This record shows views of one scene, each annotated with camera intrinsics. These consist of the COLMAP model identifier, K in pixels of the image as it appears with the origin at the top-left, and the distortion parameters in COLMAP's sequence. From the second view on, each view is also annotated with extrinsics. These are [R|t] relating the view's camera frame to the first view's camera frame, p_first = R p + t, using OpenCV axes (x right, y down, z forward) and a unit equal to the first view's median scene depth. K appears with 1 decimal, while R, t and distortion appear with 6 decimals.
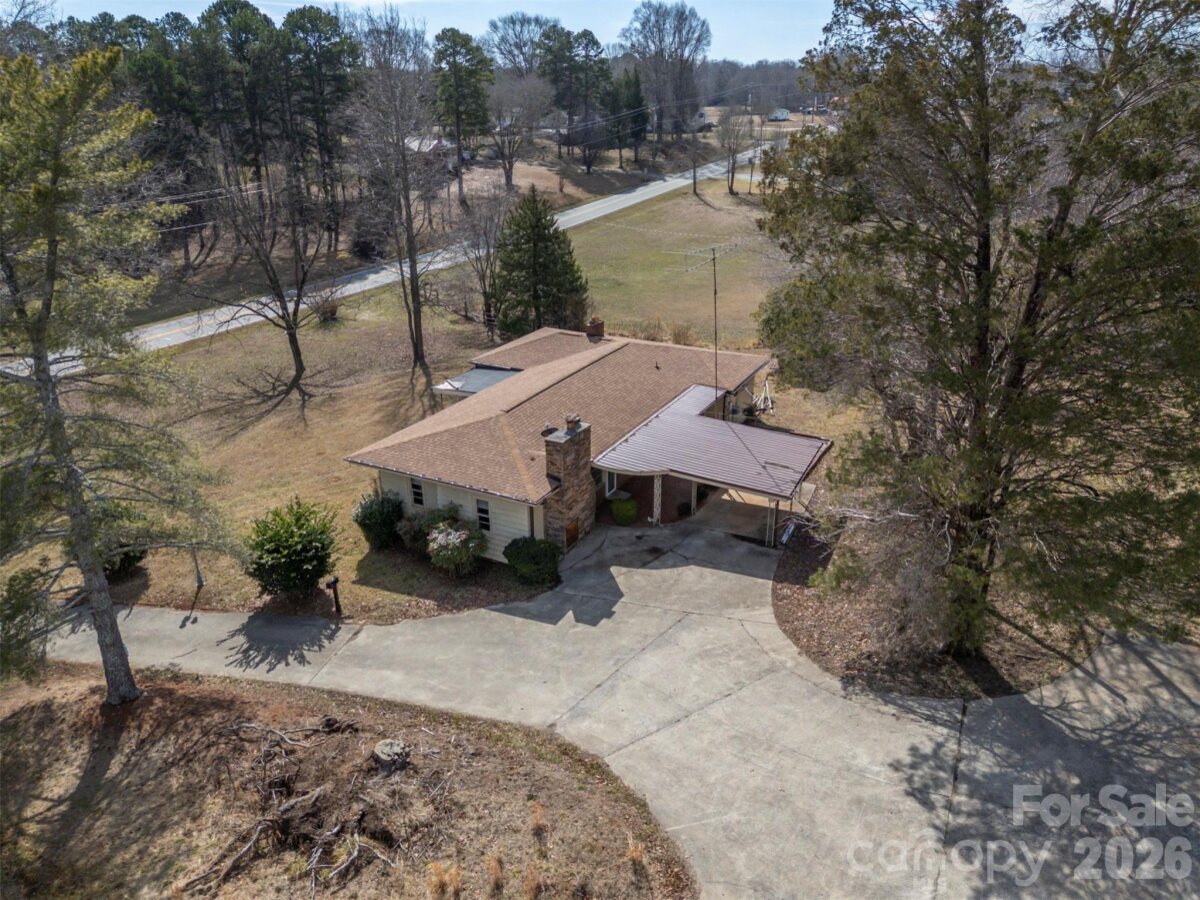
lens RADIAL K [[863.7, 0, 600.0], [0, 863.7, 450.0], [0, 0, 1]] dist [0.113575, -0.174161]
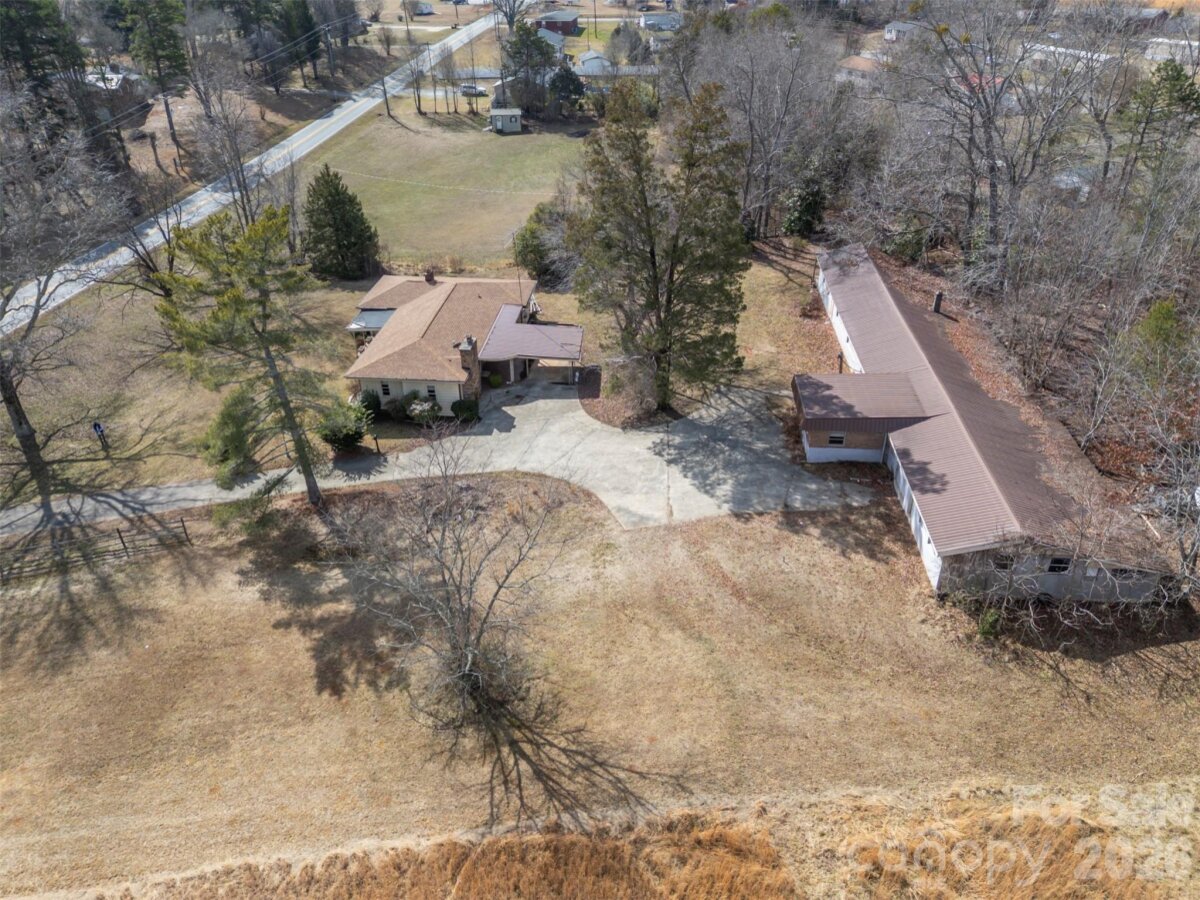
lens RADIAL K [[873.0, 0, 600.0], [0, 873.0, 450.0], [0, 0, 1]] dist [0.065519, -0.055005]
pose [[0.922362, -0.195798, 0.333035, -0.480605], [0.146960, 0.975071, 0.166249, -0.073960], [-0.357284, -0.104399, 0.928143, -0.995324]]
